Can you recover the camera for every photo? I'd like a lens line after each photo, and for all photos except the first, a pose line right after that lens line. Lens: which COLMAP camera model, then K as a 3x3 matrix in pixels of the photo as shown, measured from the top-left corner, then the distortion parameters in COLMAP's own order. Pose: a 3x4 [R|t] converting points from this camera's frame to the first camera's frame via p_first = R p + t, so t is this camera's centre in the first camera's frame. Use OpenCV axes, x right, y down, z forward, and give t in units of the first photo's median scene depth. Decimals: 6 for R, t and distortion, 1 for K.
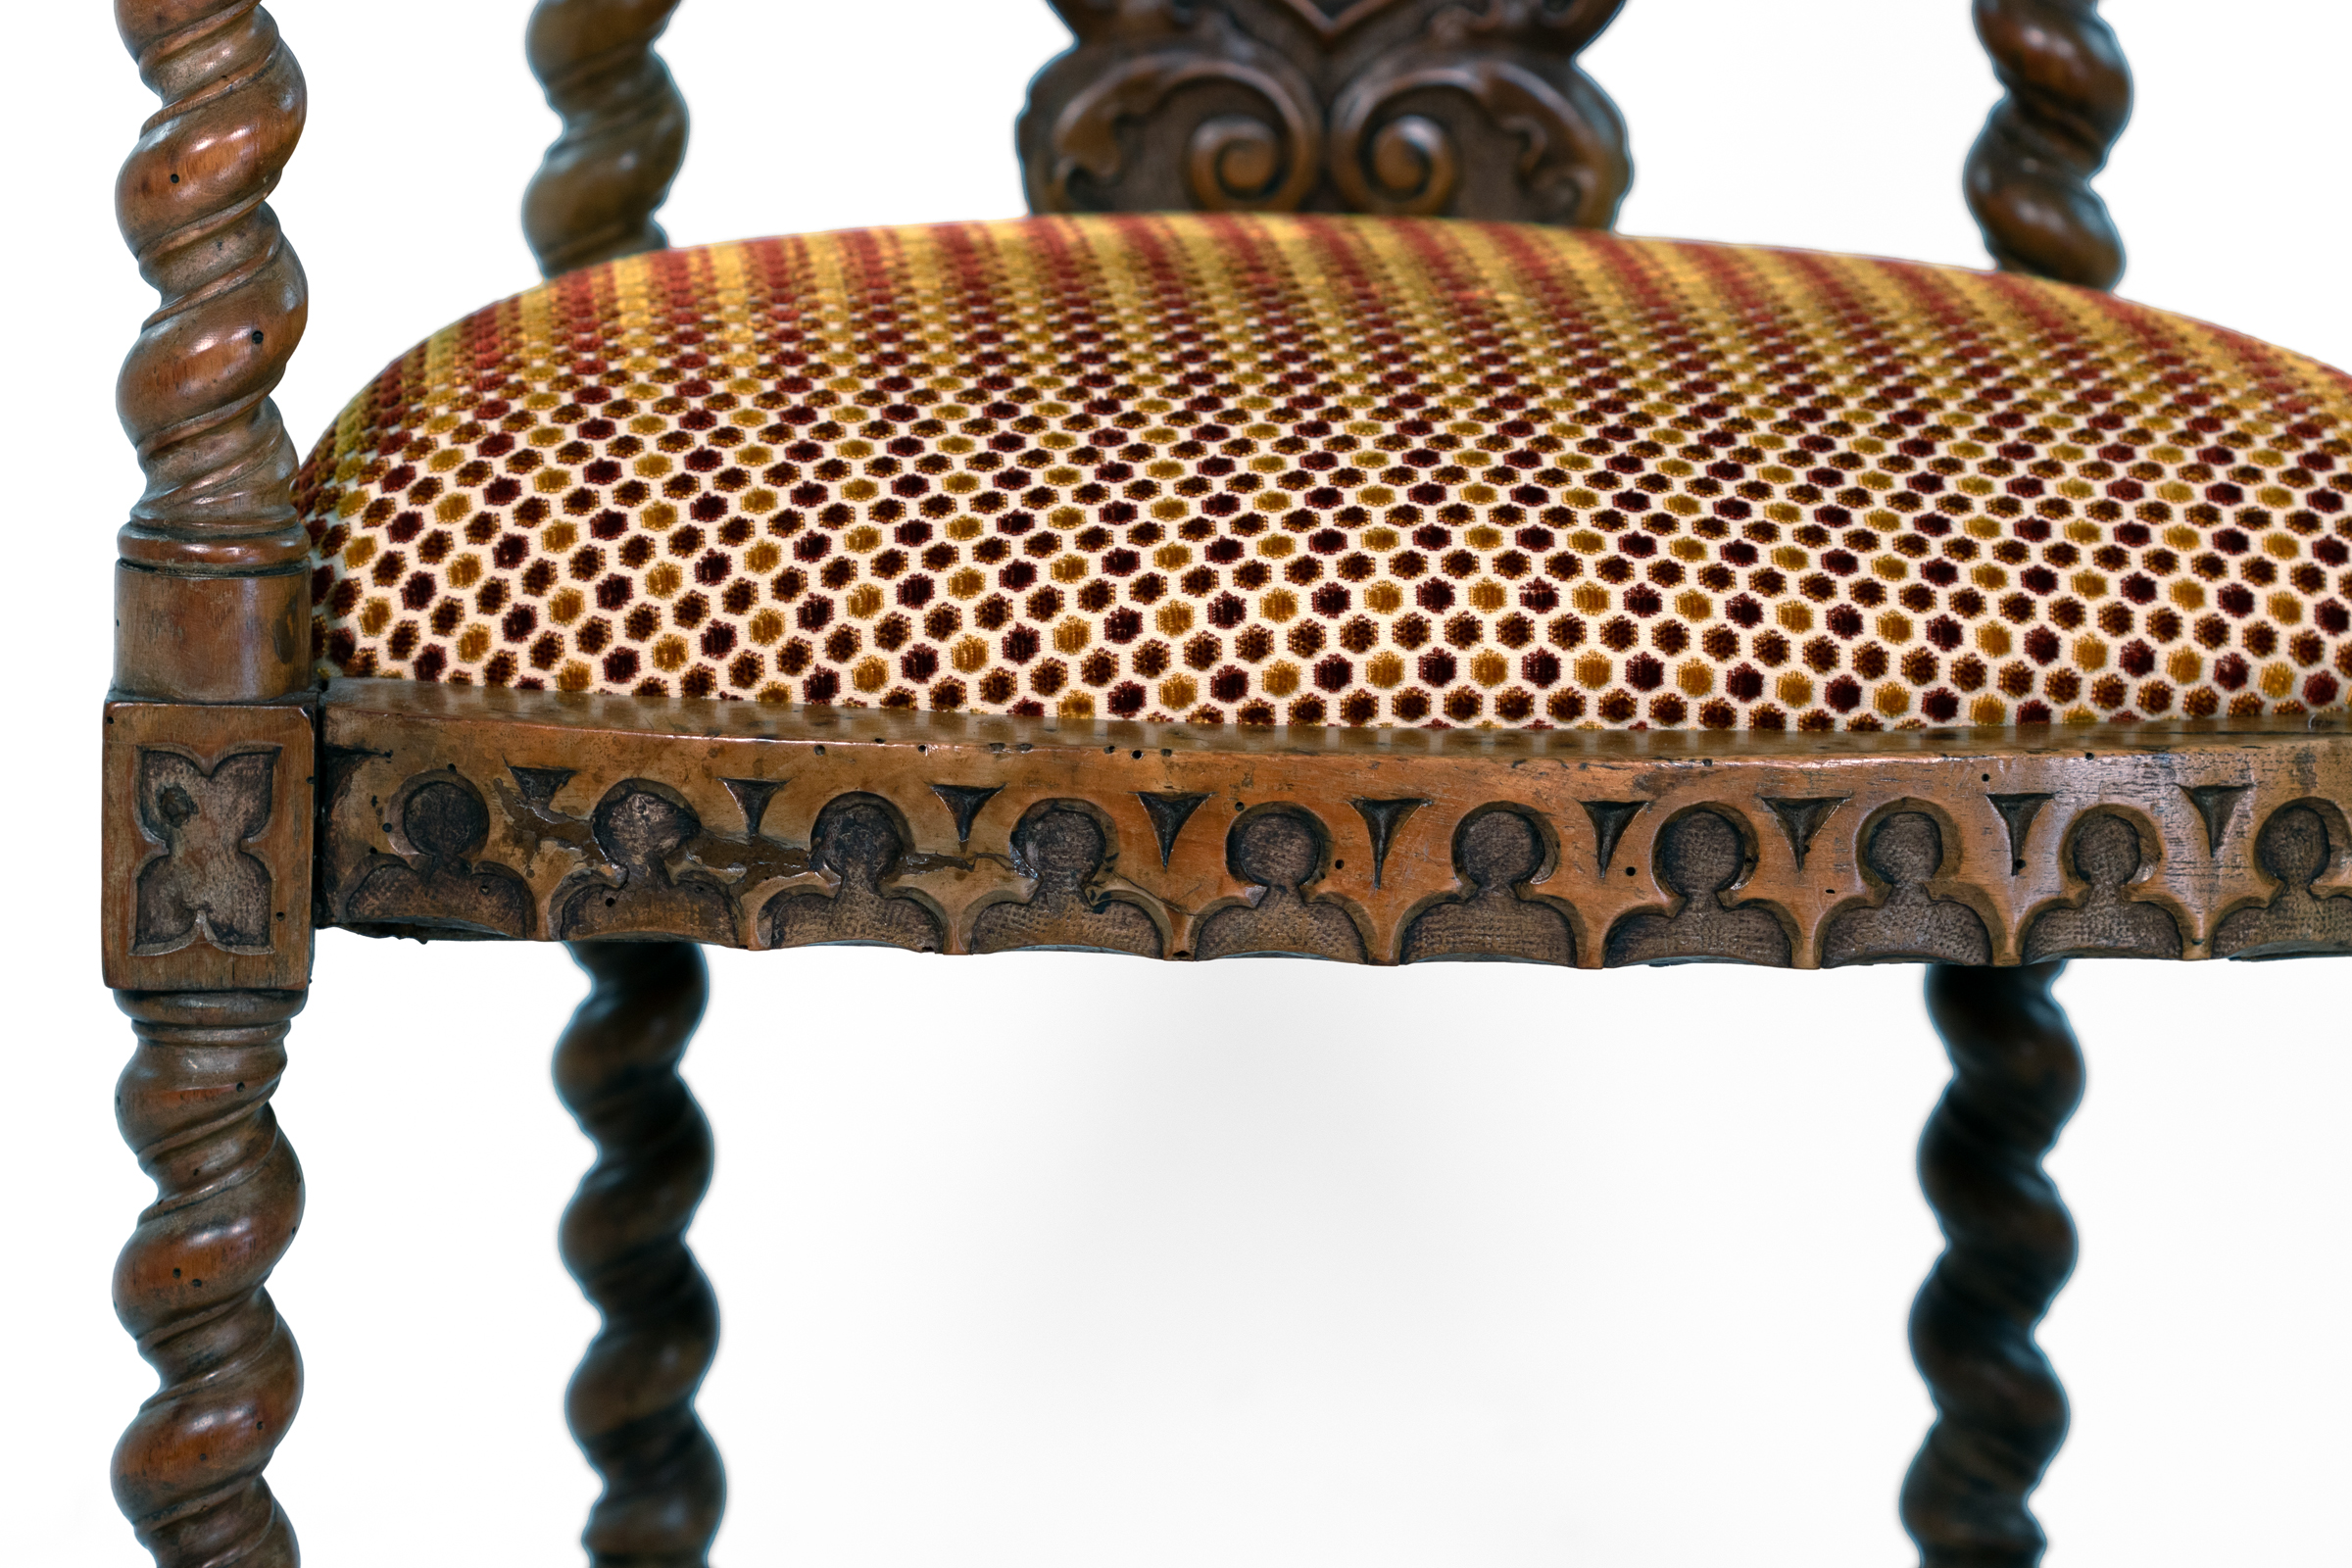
lens RADIAL K [[10917.5, 0, 1176.0], [0, 10917.5, 784.0], [0, 0, 1]] dist [0.032677, 1.686177]
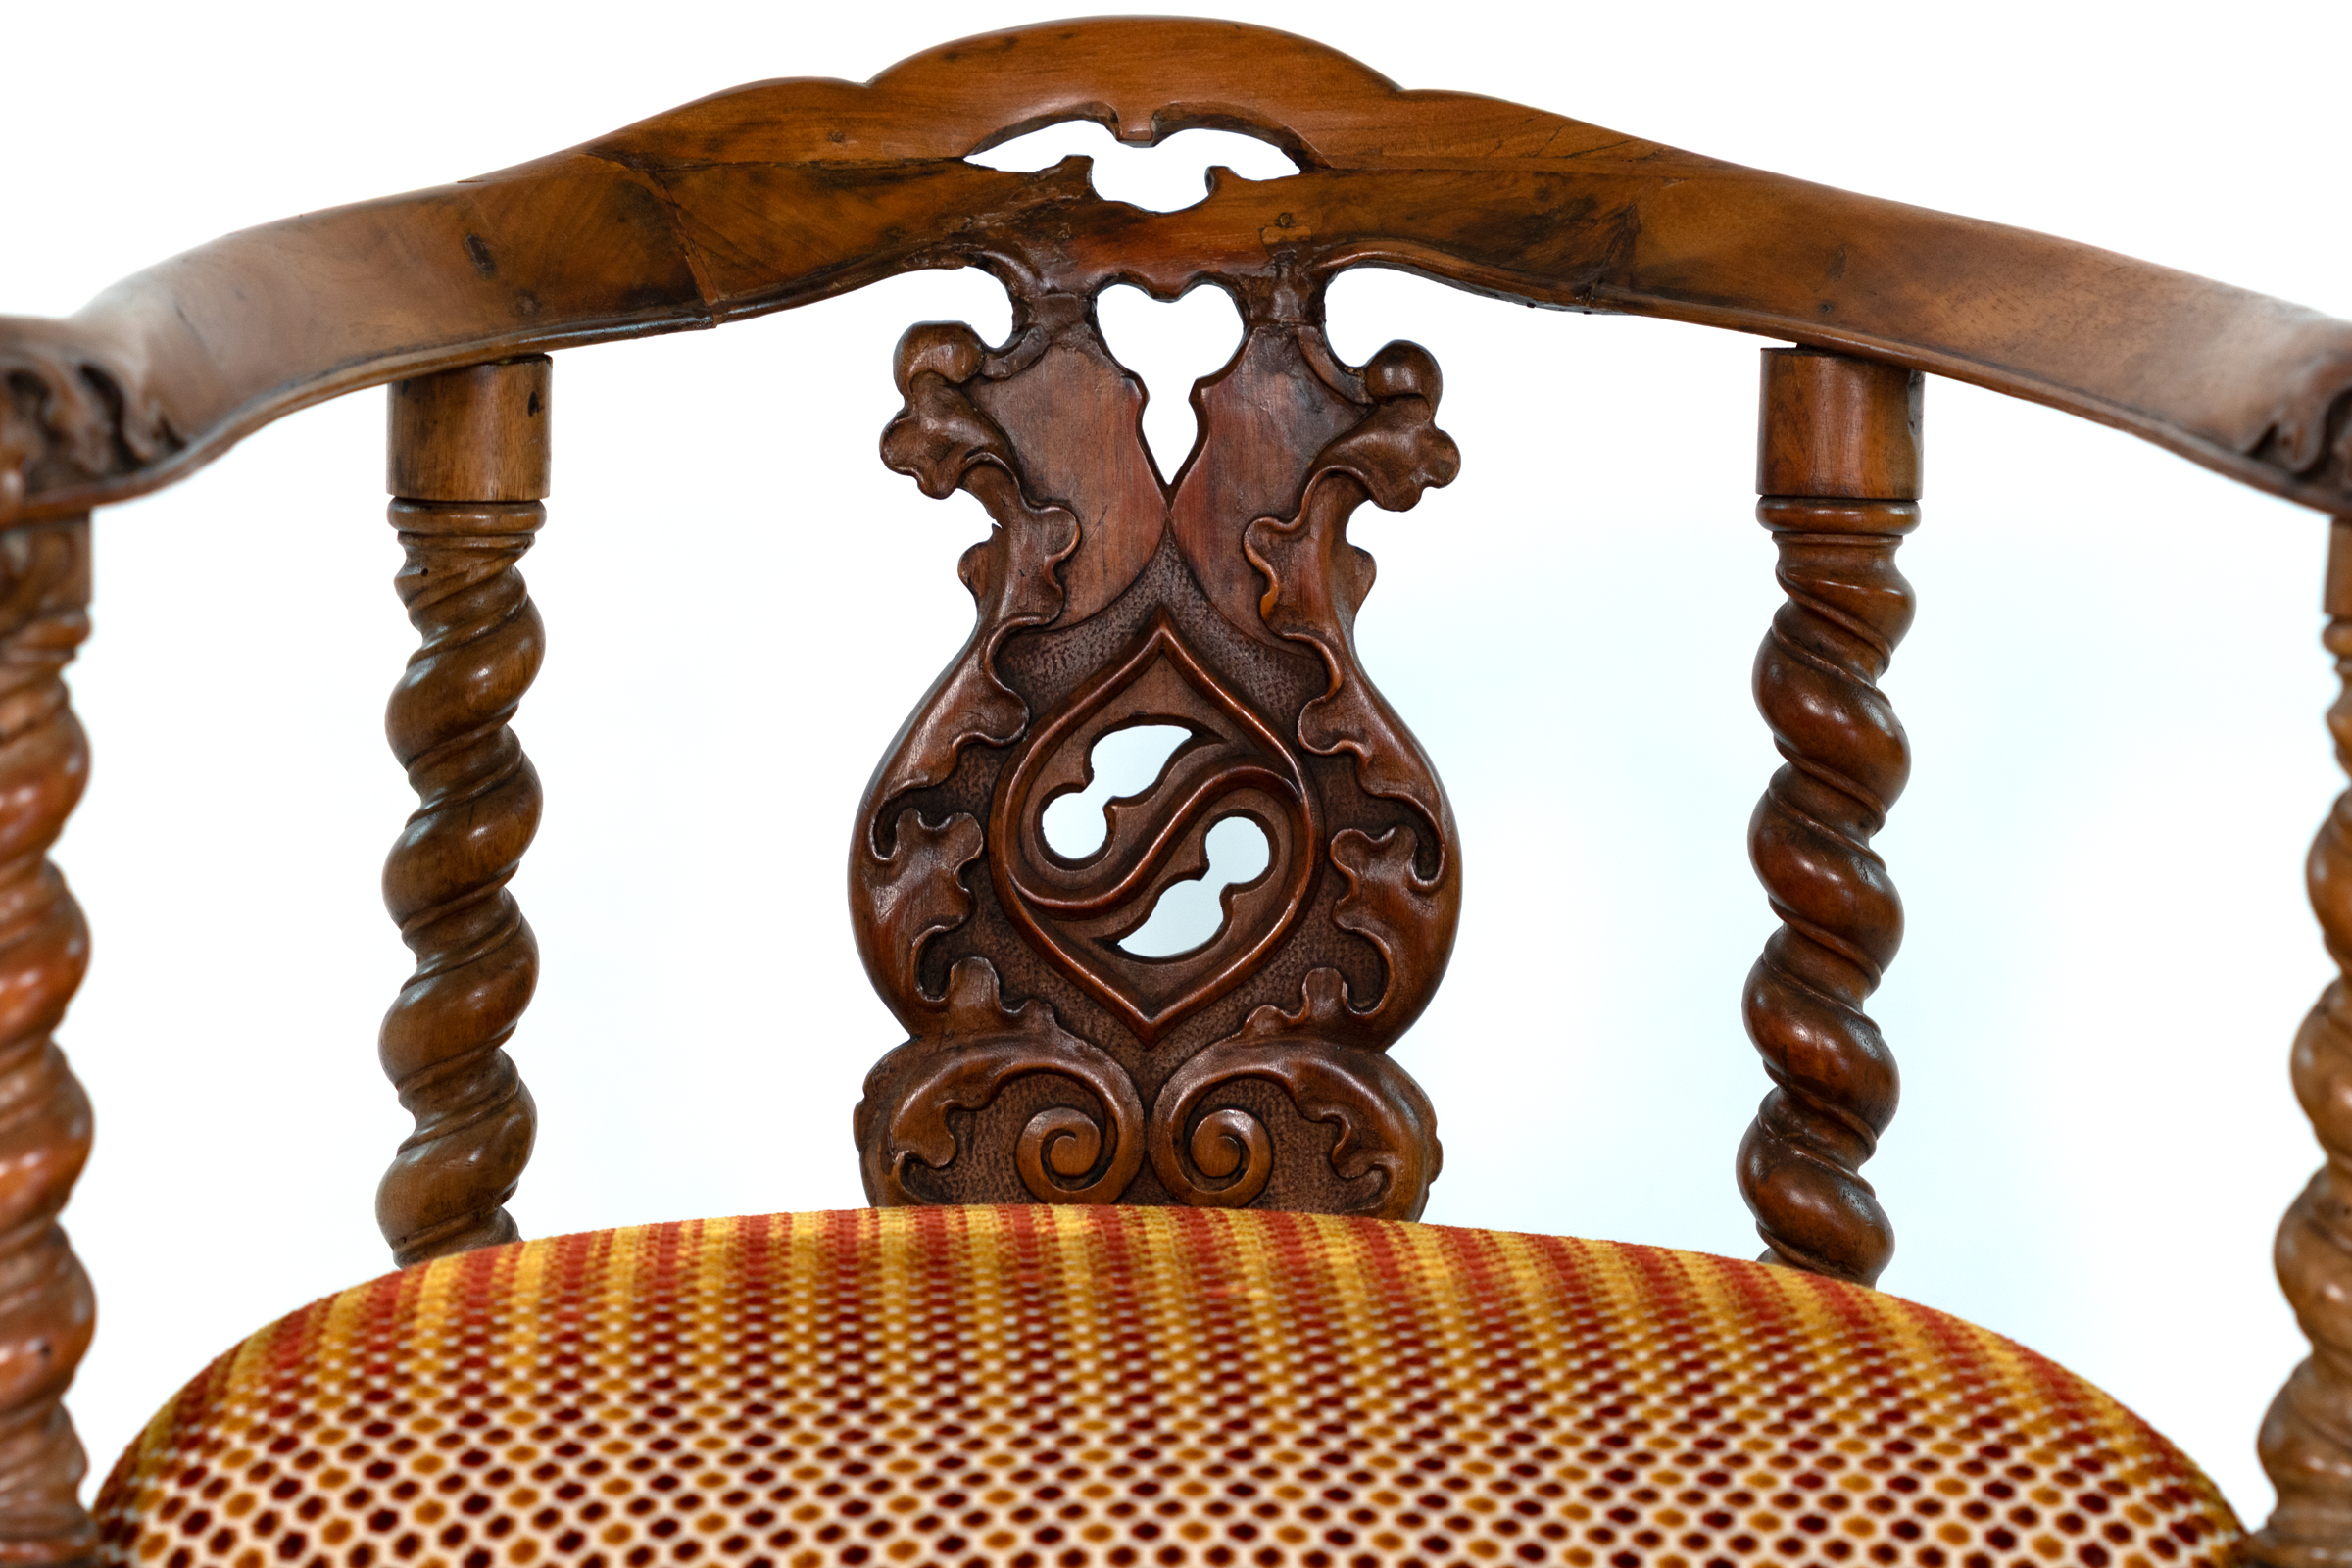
lens RADIAL K [[10917.5, 0, 1176.0], [0, 10917.5, 784.0], [0, 0, 1]] dist [0.032677, 1.686177]
pose [[0.999056, -0.005840, -0.043041, 0.071782], [0.002737, 0.997415, -0.071807, -0.018490], [0.043349, 0.071621, 0.996489, -0.069534]]
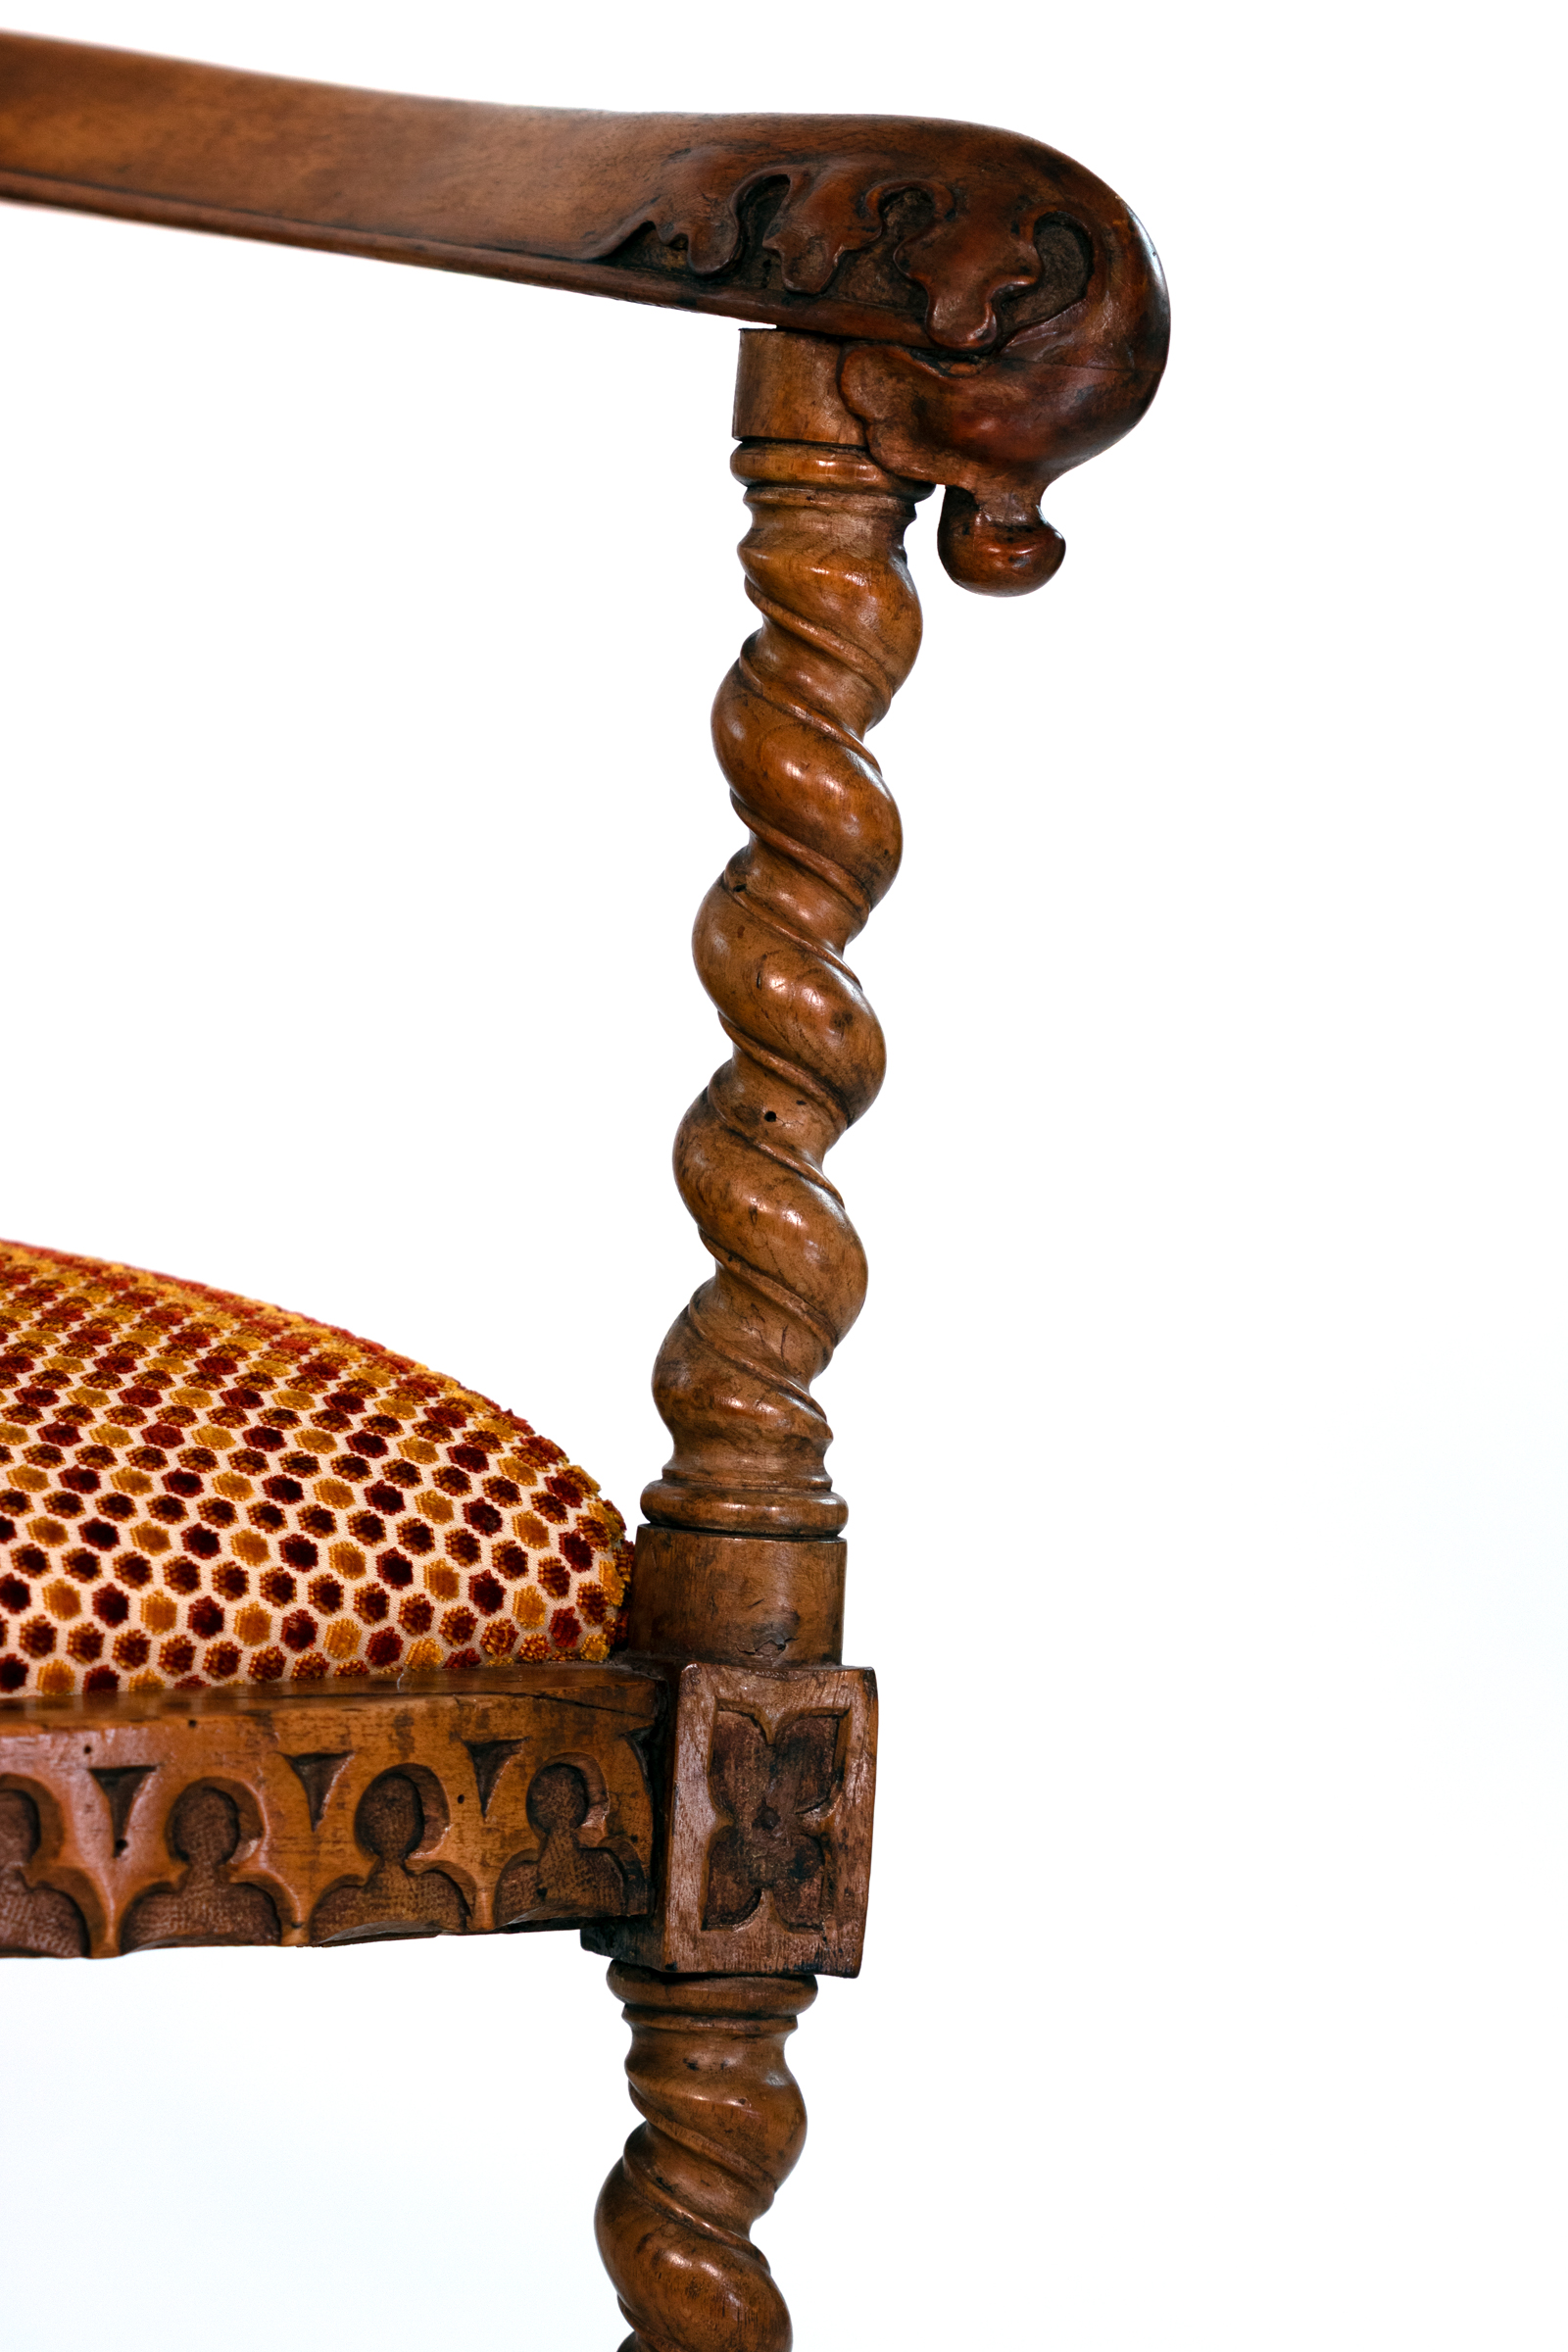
lens RADIAL K [[10917.5, 0, 784.0], [0, 10917.5, 1176.0], [0, 0, 1]] dist [0.032677, 1.686177]
pose [[0.946654, -0.009530, 0.322110, -0.158970], [0.030145, 0.997799, -0.059071, 0.006994], [-0.320838, 0.065630, 0.944858, 0.118340]]
